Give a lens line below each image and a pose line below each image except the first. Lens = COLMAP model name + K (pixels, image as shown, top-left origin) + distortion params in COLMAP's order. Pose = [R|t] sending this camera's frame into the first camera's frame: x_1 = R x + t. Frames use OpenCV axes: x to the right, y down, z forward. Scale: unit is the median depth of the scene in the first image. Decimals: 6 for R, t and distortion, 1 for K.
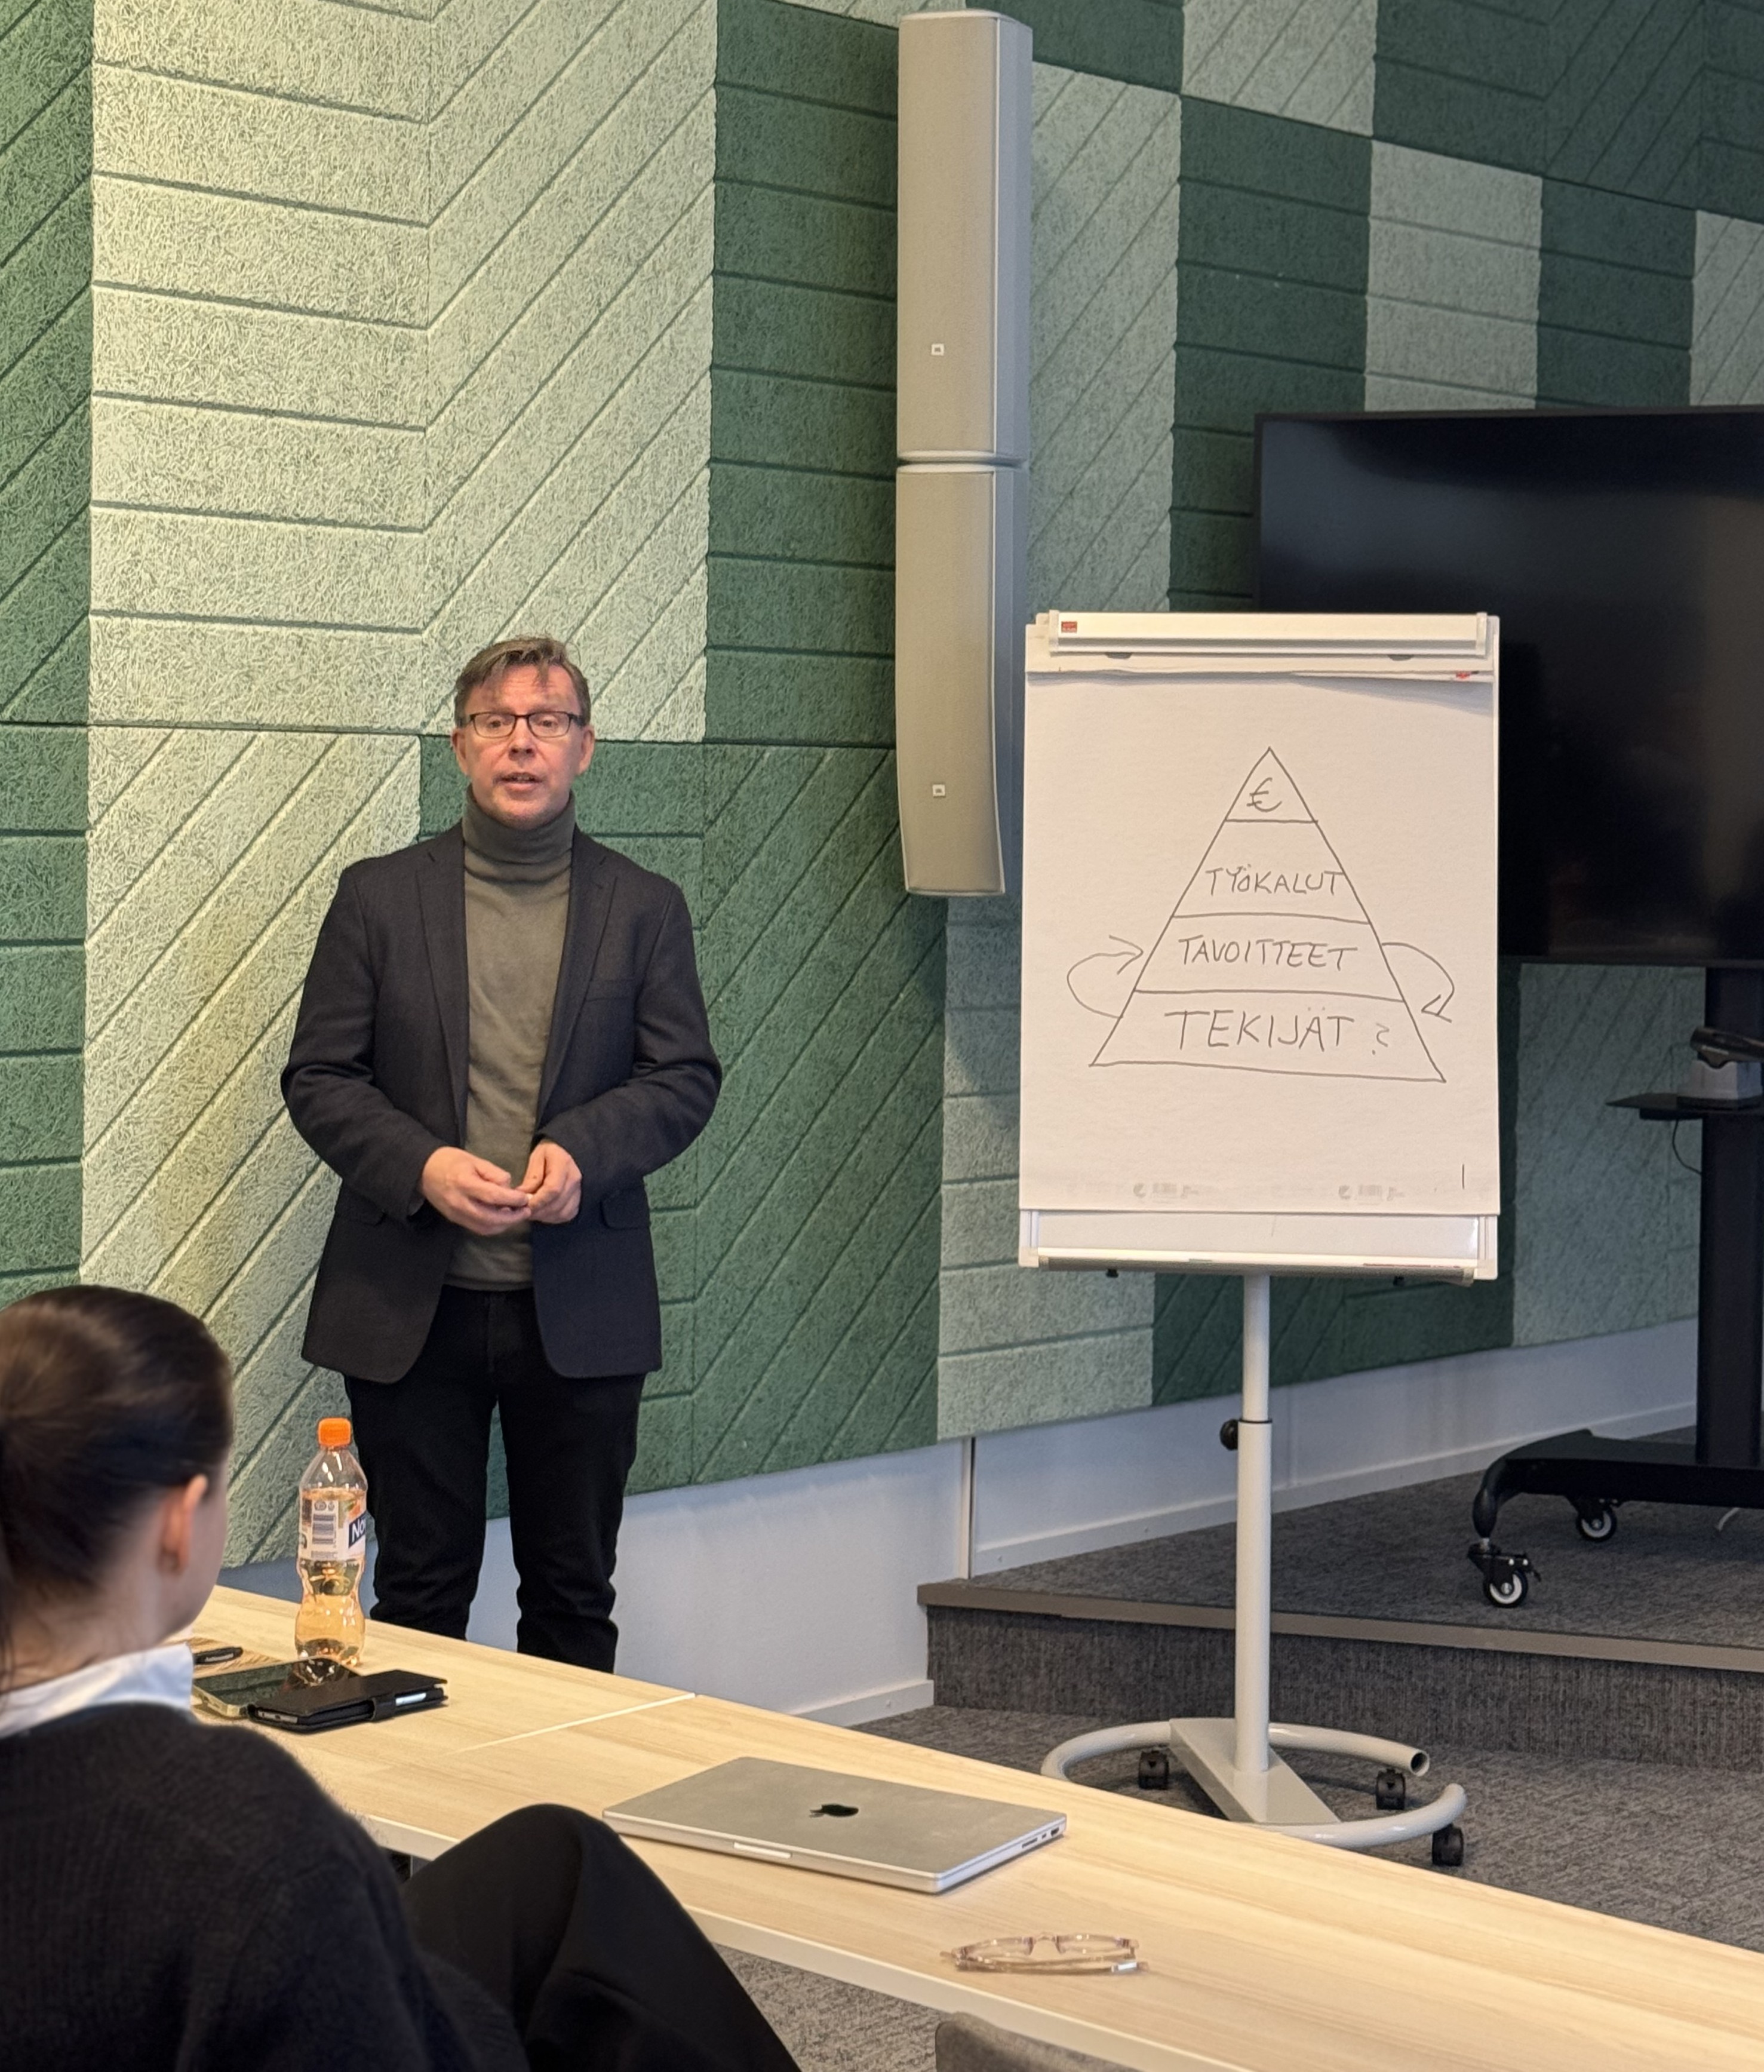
lens RADIAL K [[3914.0, 0, 882.2], [0, 3914.0, 1036.9], [0, 0, 1]] dist [0.002898, 0.000000]
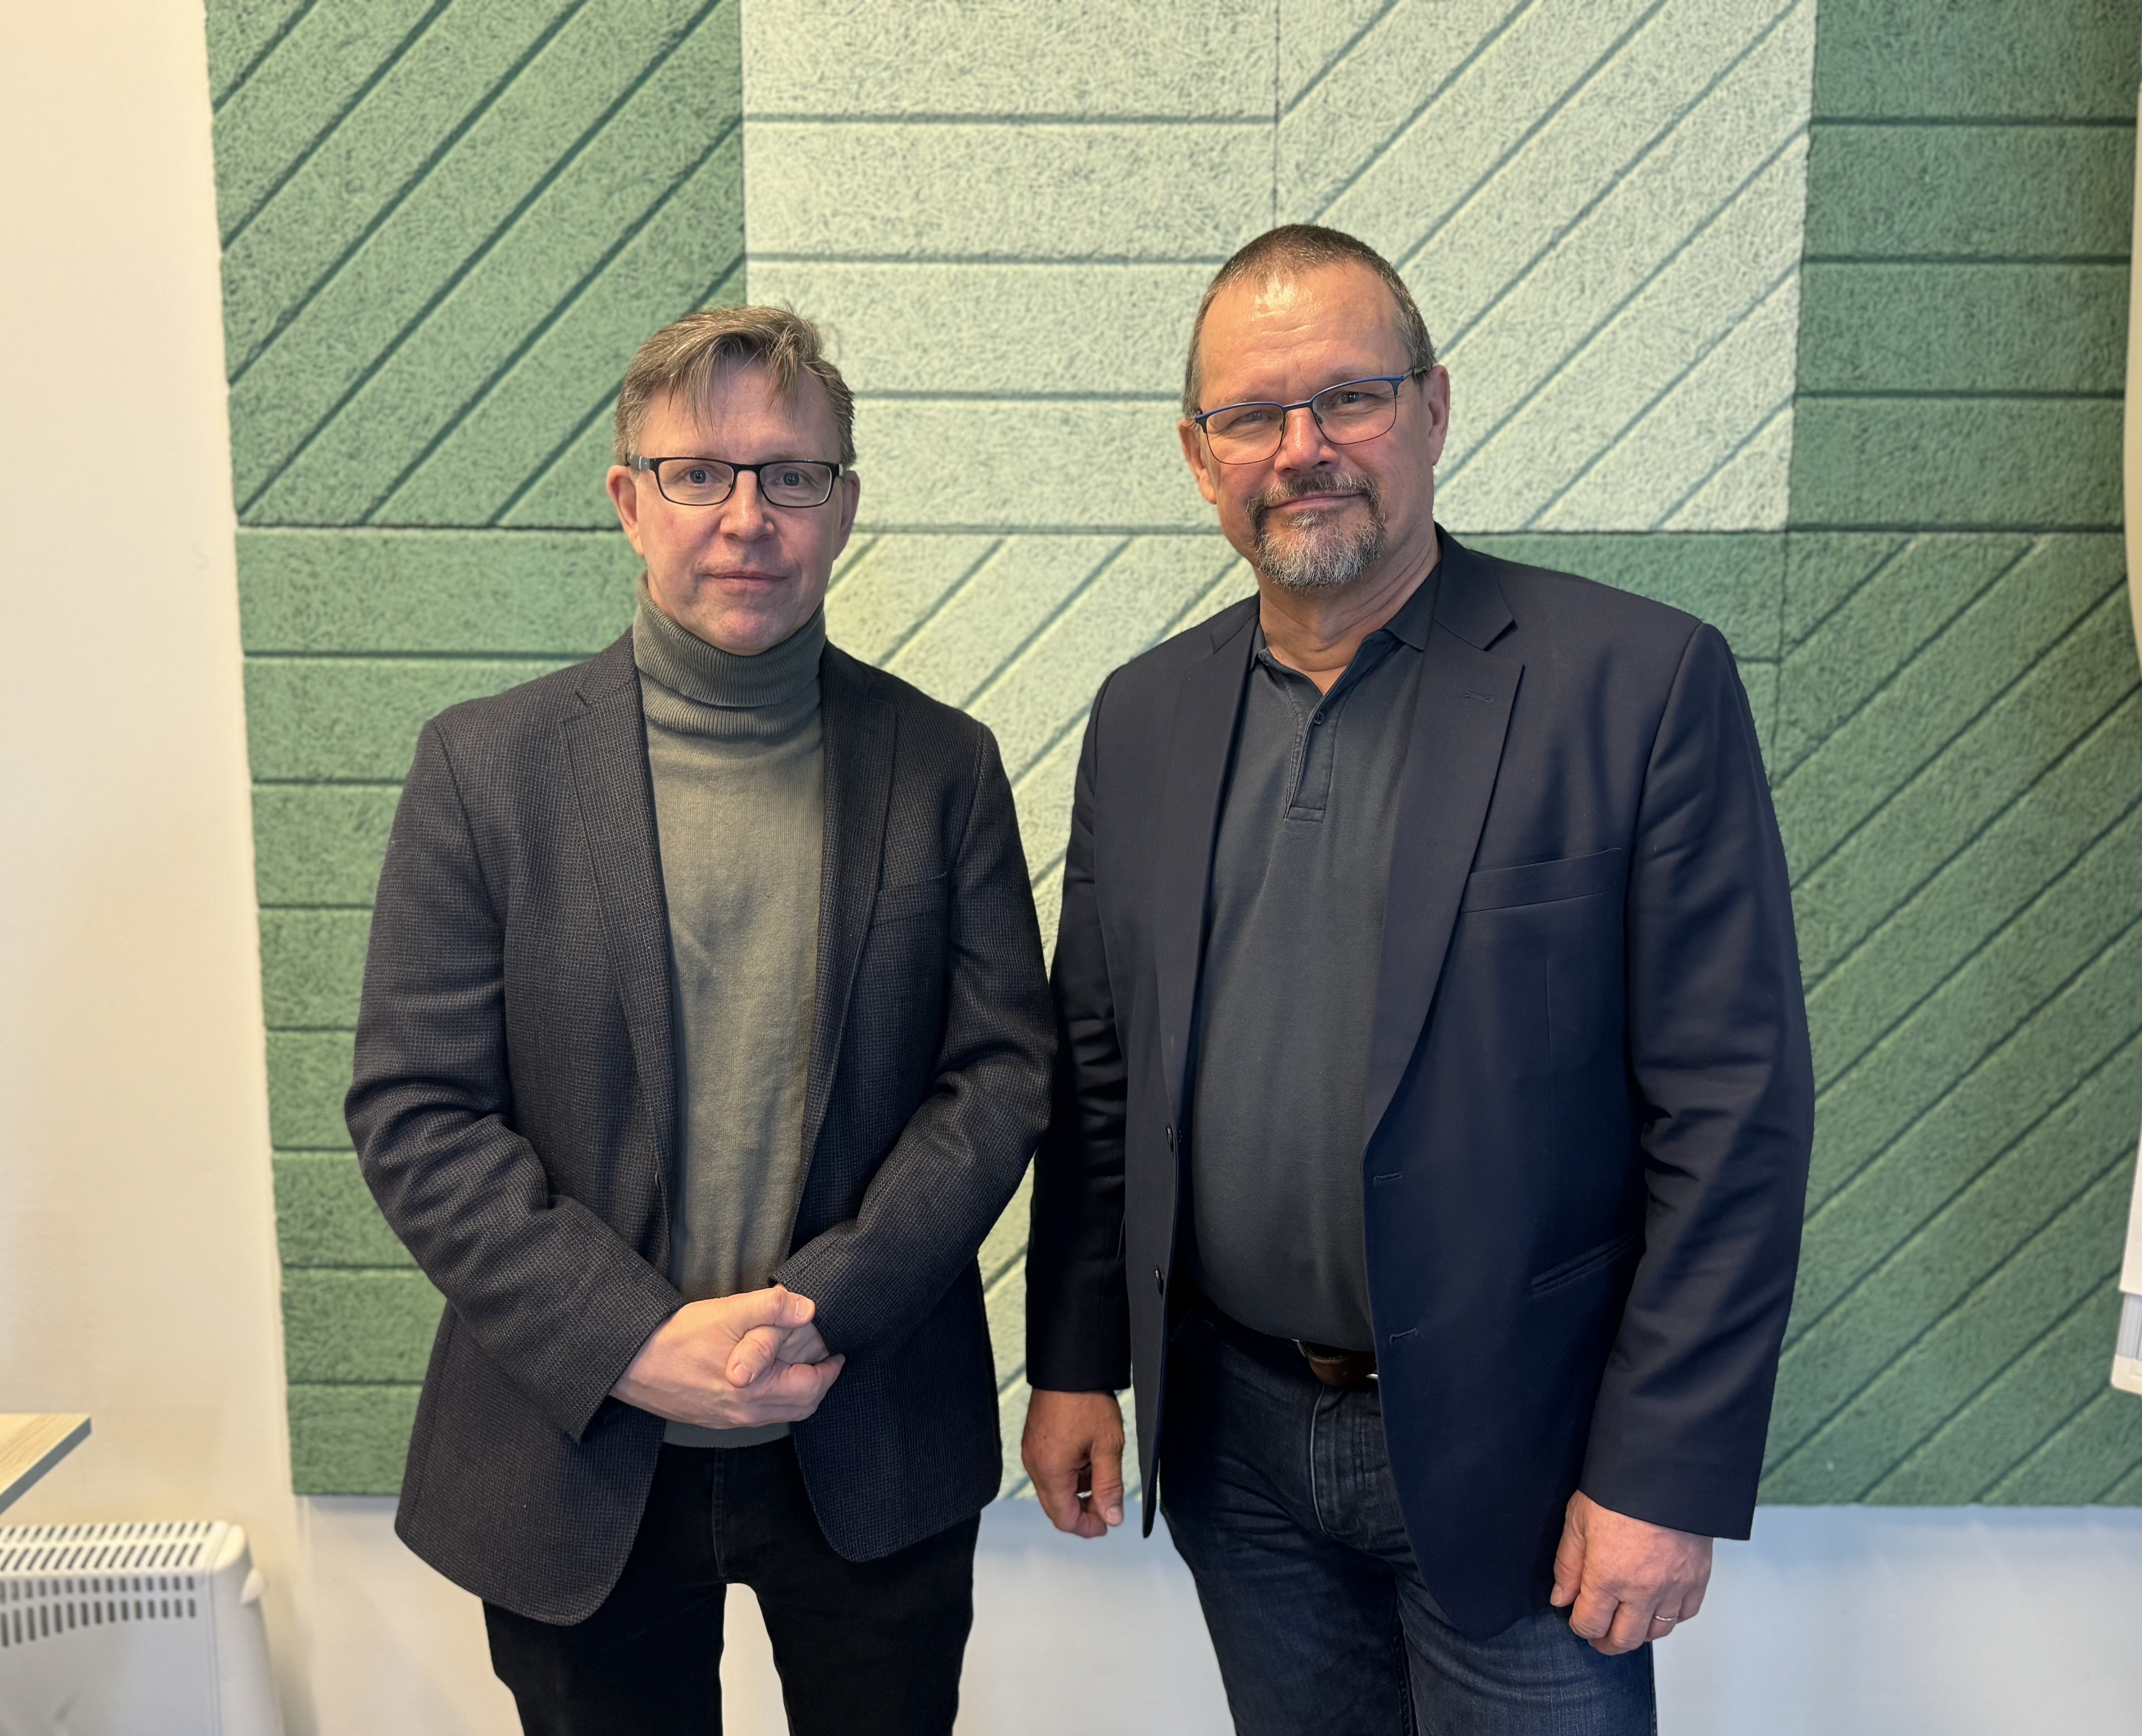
lens RADIAL K [[1735.3, 0, 1061.0], [0, 1735.3, 872.2], [0, 0, 1]] dist [0.043158, -0.067686]
pose [[0.679116, 0.081957, -0.729441, 0.108656], [-0.034087, 0.996196, 0.080194, -0.035607], [0.733239, -0.029597, 0.679327, 0.717246]]
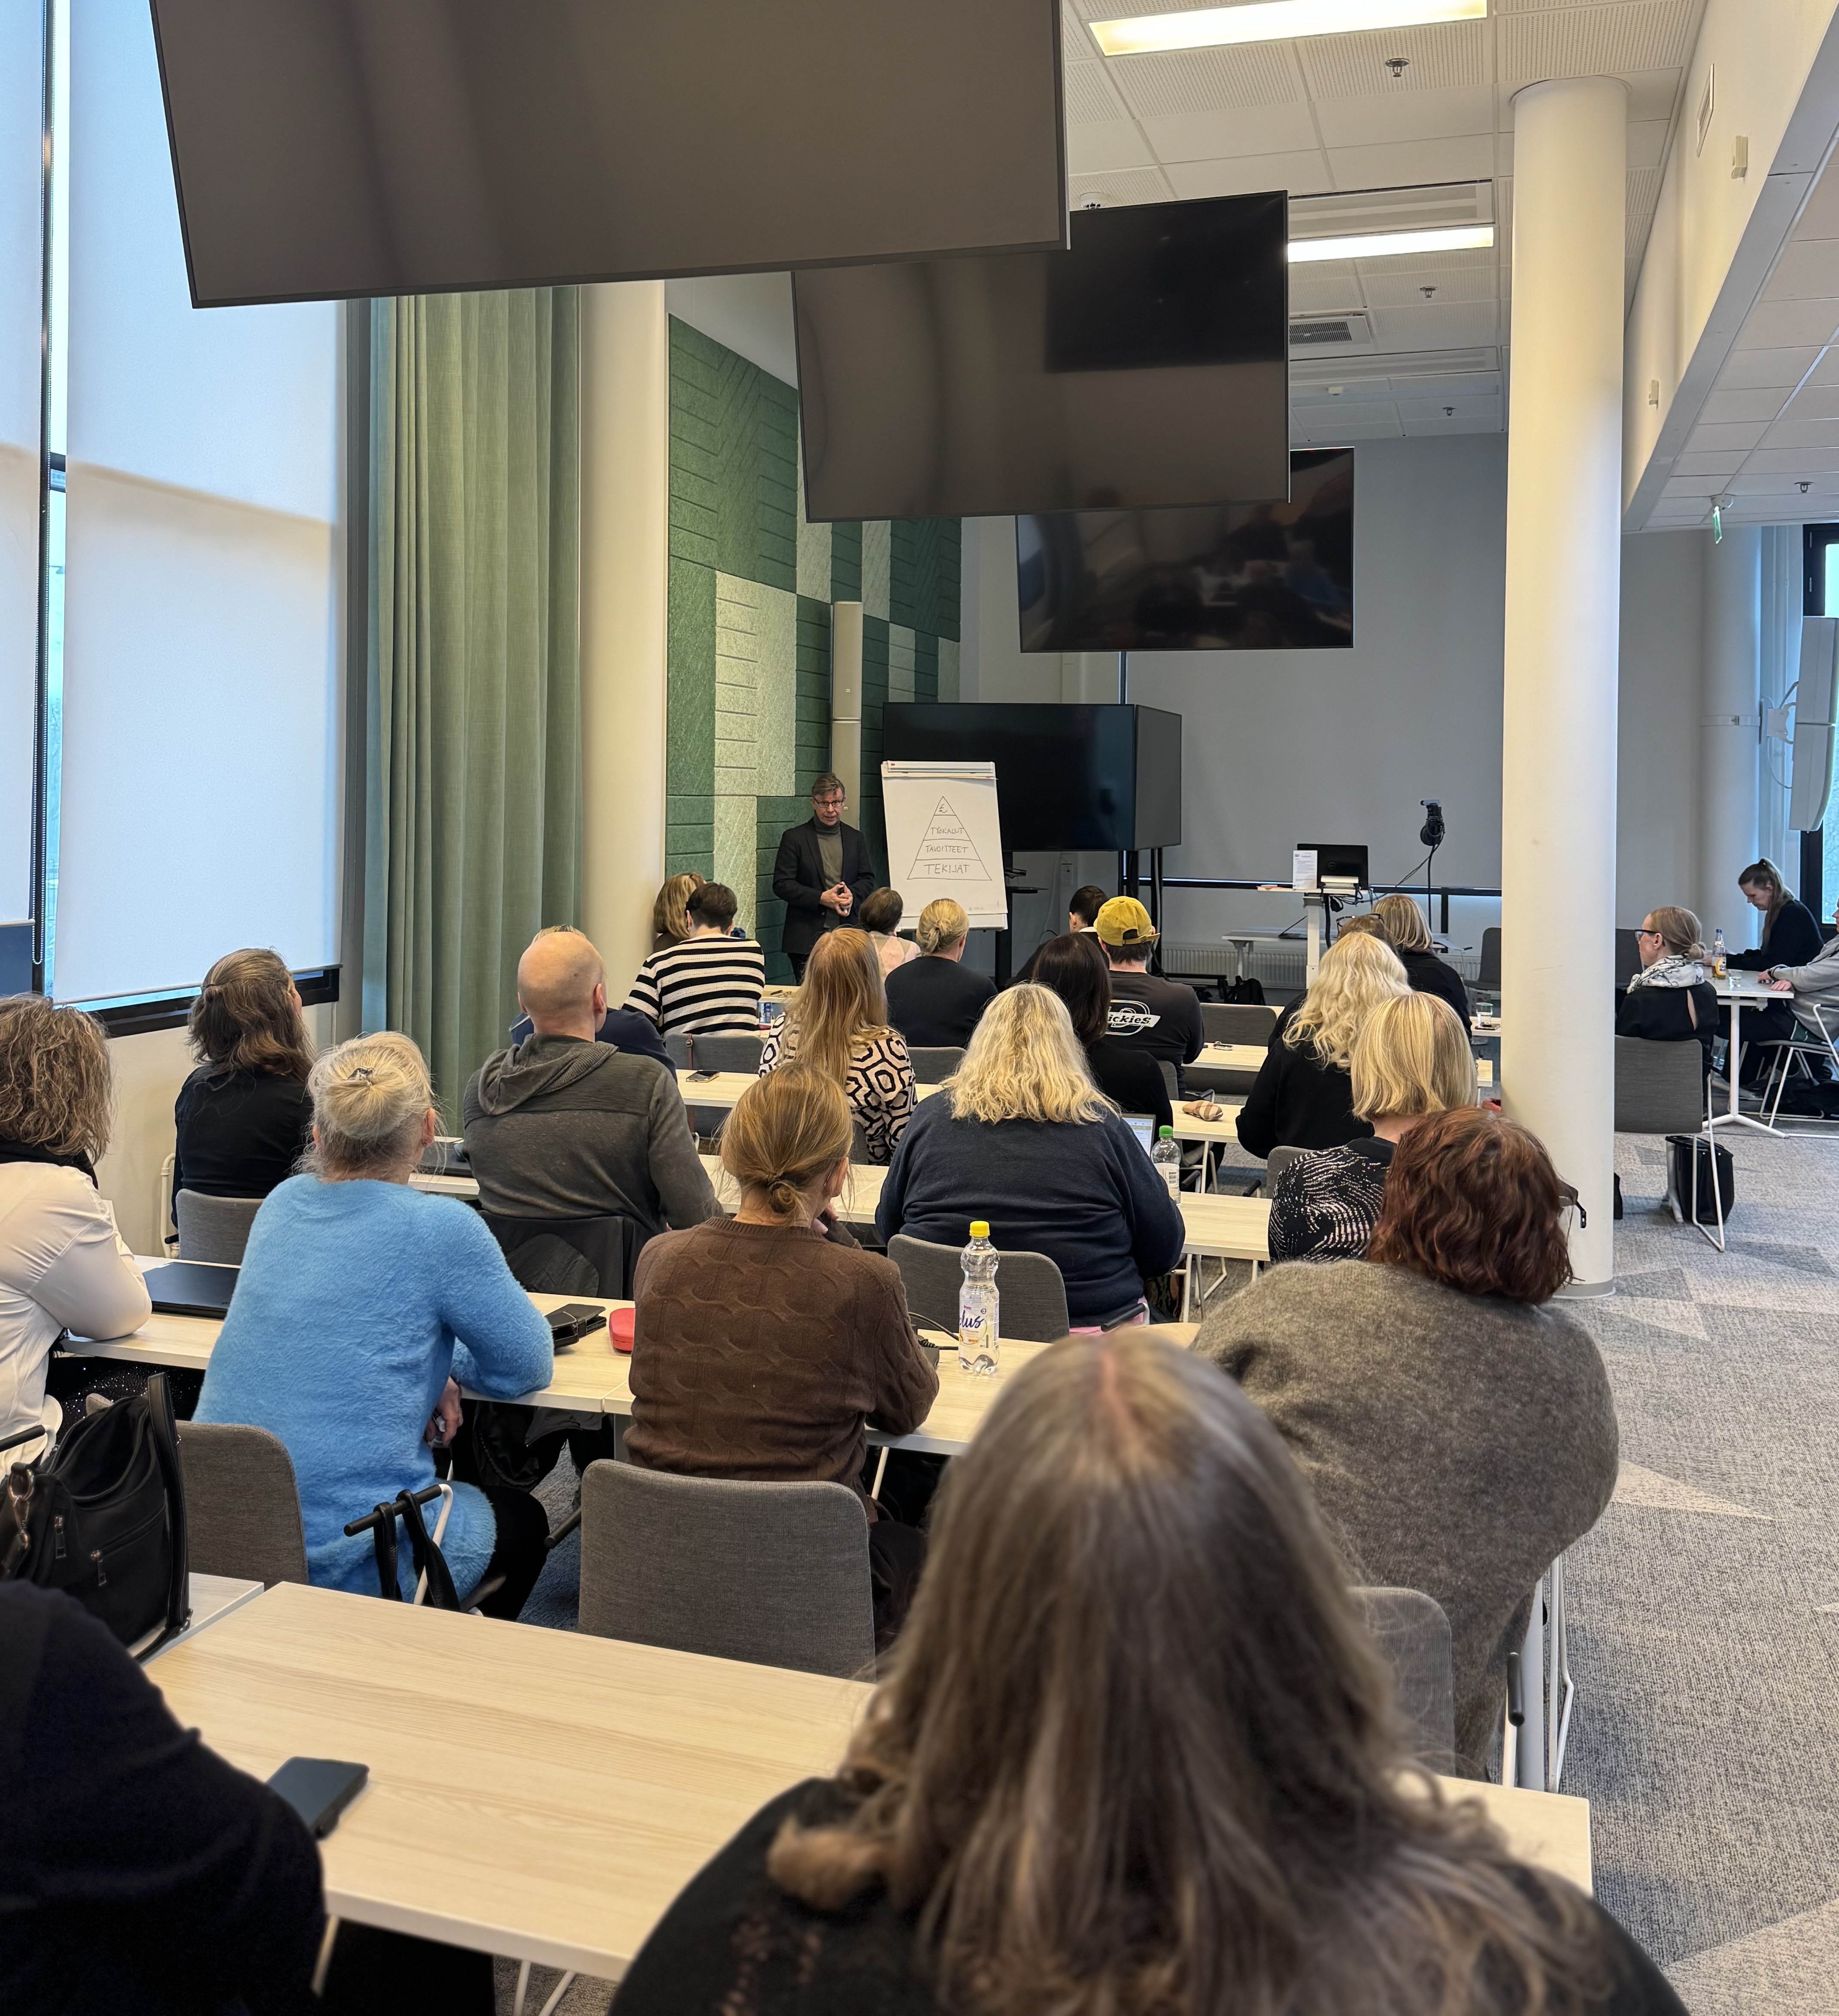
lens RADIAL K [[1819.4, 0, 920.5], [0, 1819.4, 1006.1], [0, 0, 1]] dist [-0.003507, -0.000385]
pose [[0.904041, -0.057640, 0.423542, -0.716005], [0.033265, 0.997348, 0.064726, 0.017123], [-0.426150, -0.044425, 0.903561, -0.653222]]
